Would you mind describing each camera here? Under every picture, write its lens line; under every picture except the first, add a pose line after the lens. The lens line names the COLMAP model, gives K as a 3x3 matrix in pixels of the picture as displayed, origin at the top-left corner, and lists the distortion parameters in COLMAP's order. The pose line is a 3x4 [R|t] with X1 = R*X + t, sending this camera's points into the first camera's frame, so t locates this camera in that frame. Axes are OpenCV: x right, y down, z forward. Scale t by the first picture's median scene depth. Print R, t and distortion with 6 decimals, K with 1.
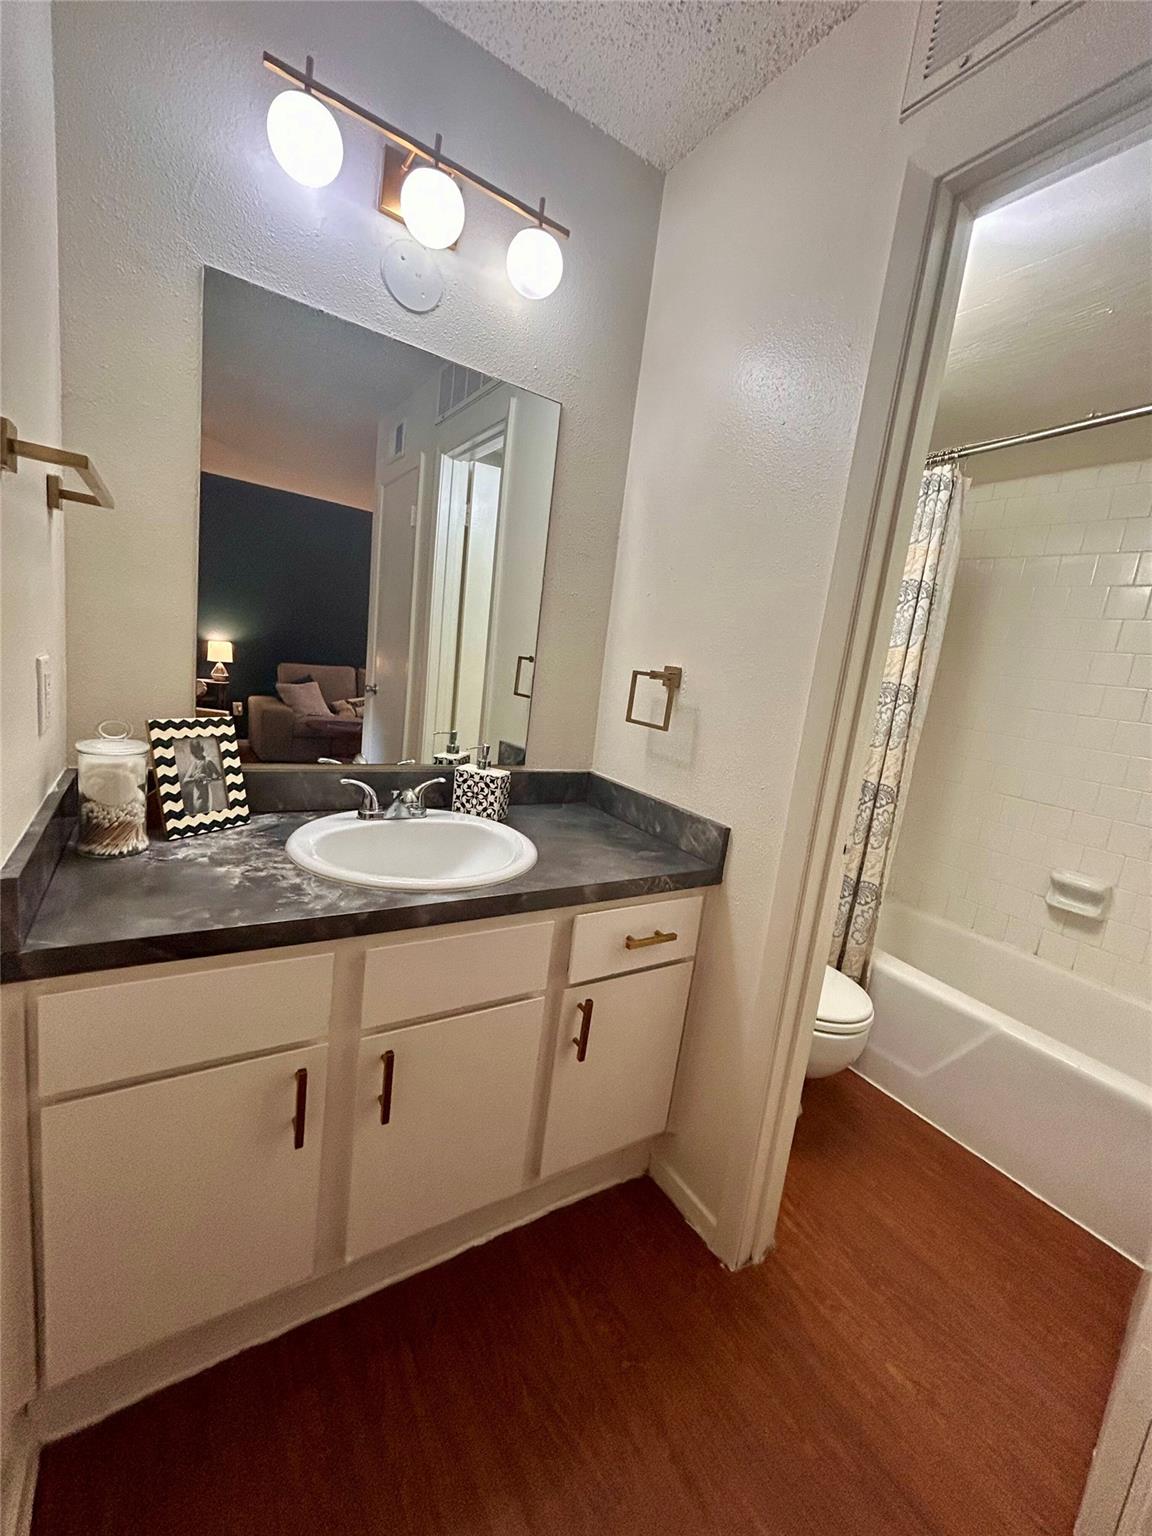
lens RADIAL K [[618.5, 0, 580.0], [0, 618.5, 760.1], [0, 0, 1]] dist [-0.002058, 0.000287]
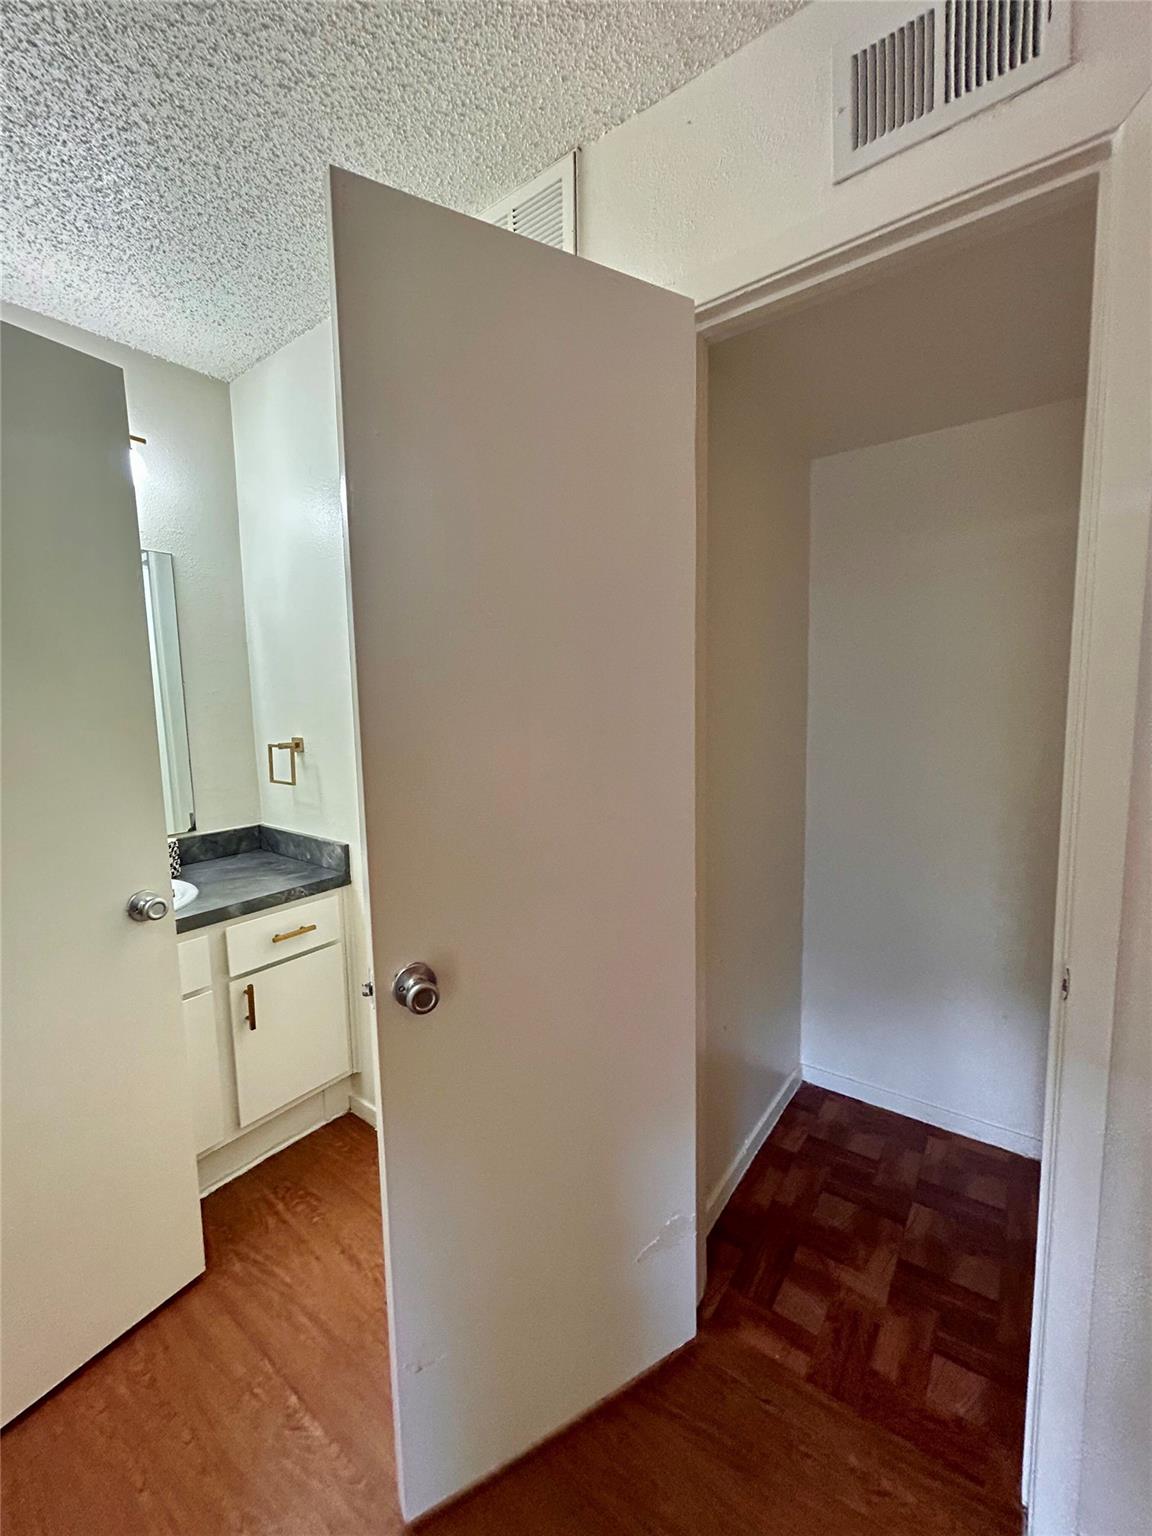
lens RADIAL K [[618.5, 0, 580.0], [0, 618.5, 760.1], [0, 0, 1]] dist [-0.002058, 0.000287]
pose [[0.926383, -0.174507, 0.333709, 0.292523], [0.189044, 0.981903, -0.011322, 0.035218], [-0.325694, 0.073574, 0.942608, -0.545310]]
